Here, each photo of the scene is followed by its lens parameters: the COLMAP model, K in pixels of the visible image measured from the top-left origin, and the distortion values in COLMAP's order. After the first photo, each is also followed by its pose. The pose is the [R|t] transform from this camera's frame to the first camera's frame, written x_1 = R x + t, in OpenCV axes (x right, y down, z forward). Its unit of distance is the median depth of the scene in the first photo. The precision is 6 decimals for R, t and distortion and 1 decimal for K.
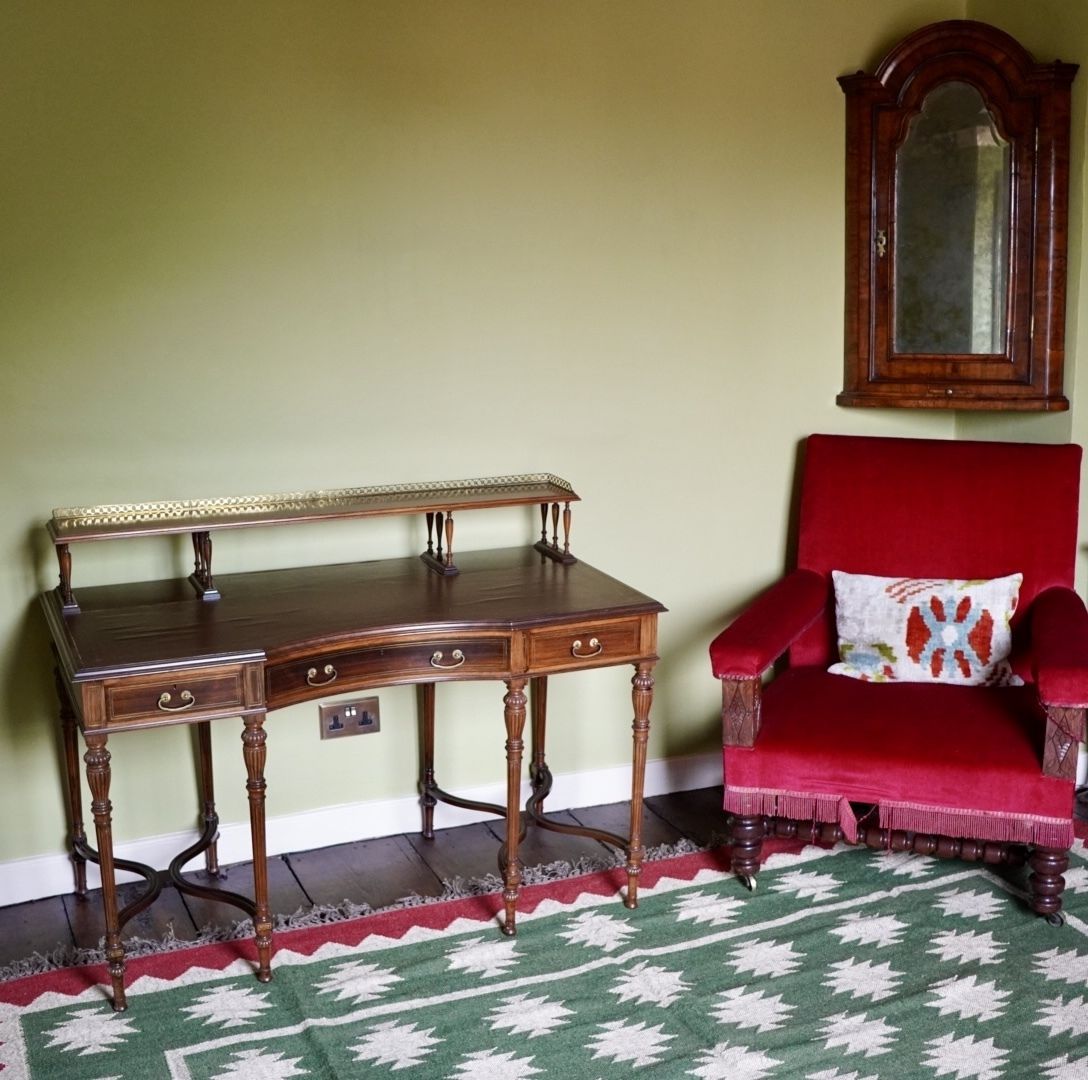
lens RADIAL K [[1411.3, 0, 544.0], [0, 1411.3, 540.0], [0, 0, 1]] dist [-0.170414, 0.081611]
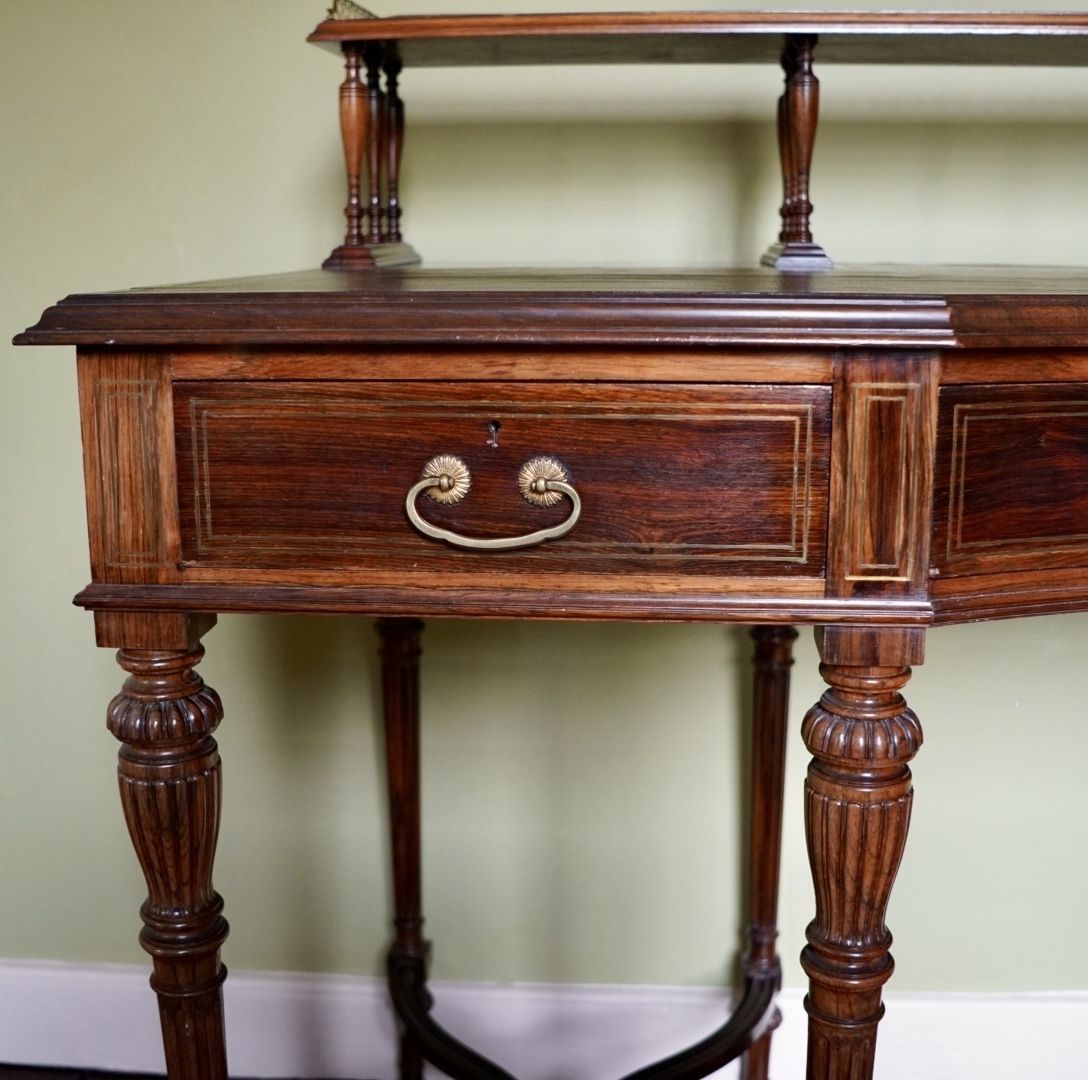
lens RADIAL K [[1401.1, 0, 550.6], [0, 1401.1, 555.0], [0, 0, 1]] dist [-0.156315, 0.121515]
pose [[0.868156, 0.090050, -0.488053, -0.130803], [-0.102498, 0.994733, 0.001213, 0.104553], [0.485591, 0.048971, 0.872813, 0.699955]]
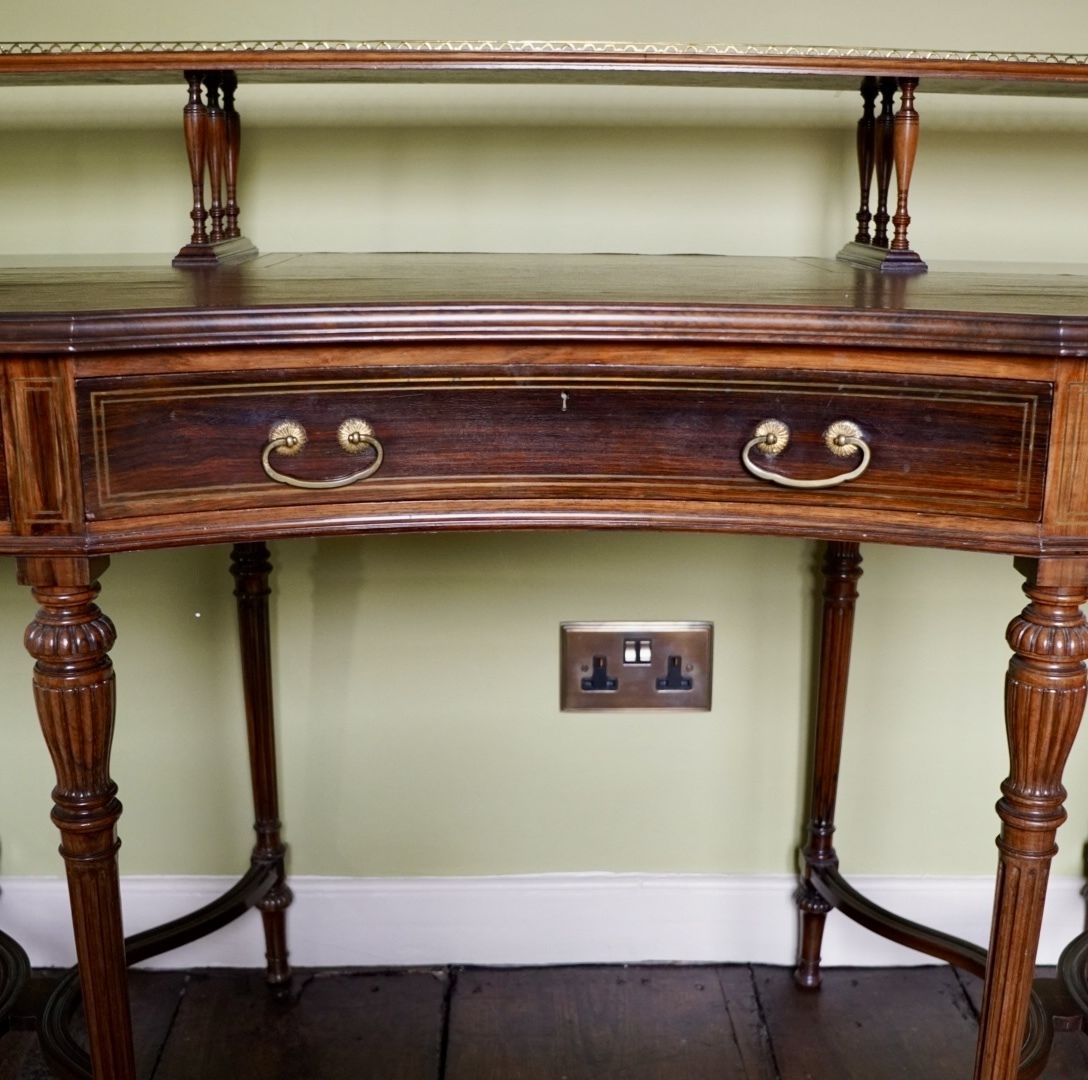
lens RADIAL K [[1401.1, 0, 550.6], [0, 1401.1, 555.0], [0, 0, 1]] dist [-0.156315, 0.121515]
pose [[0.915961, 0.093291, -0.390273, -0.006679], [-0.088254, 0.995620, 0.030864, 0.094136], [0.391443, 0.006173, 0.920182, 0.690292]]
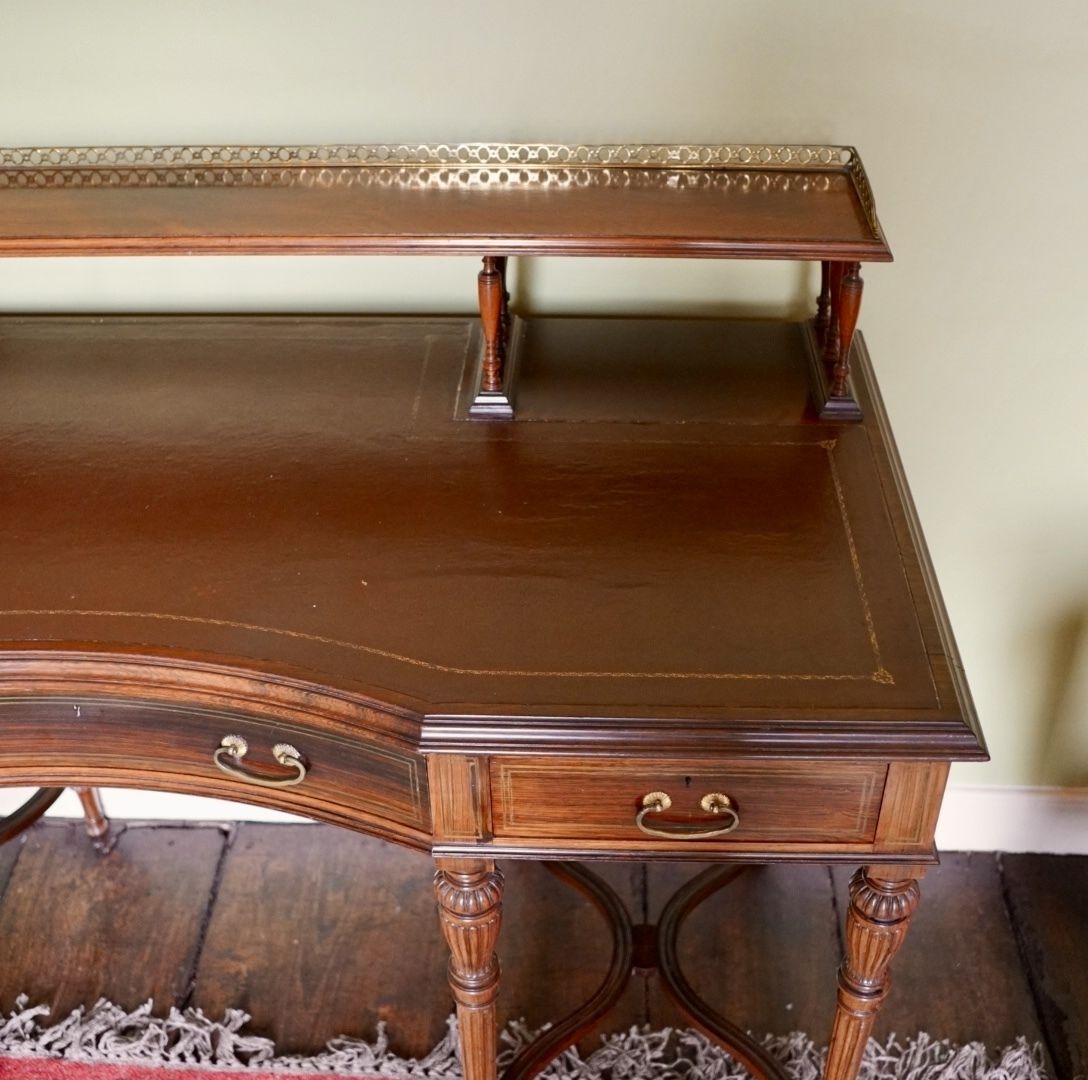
lens RADIAL K [[1401.1, 0, 550.6], [0, 1401.1, 555.0], [0, 0, 1]] dist [-0.156315, 0.121515]
pose [[0.891821, 0.250008, -0.377029, 0.102761], [-0.086672, 0.912406, 0.400005, -0.095990], [0.444008, -0.324055, 0.835371, 0.718840]]
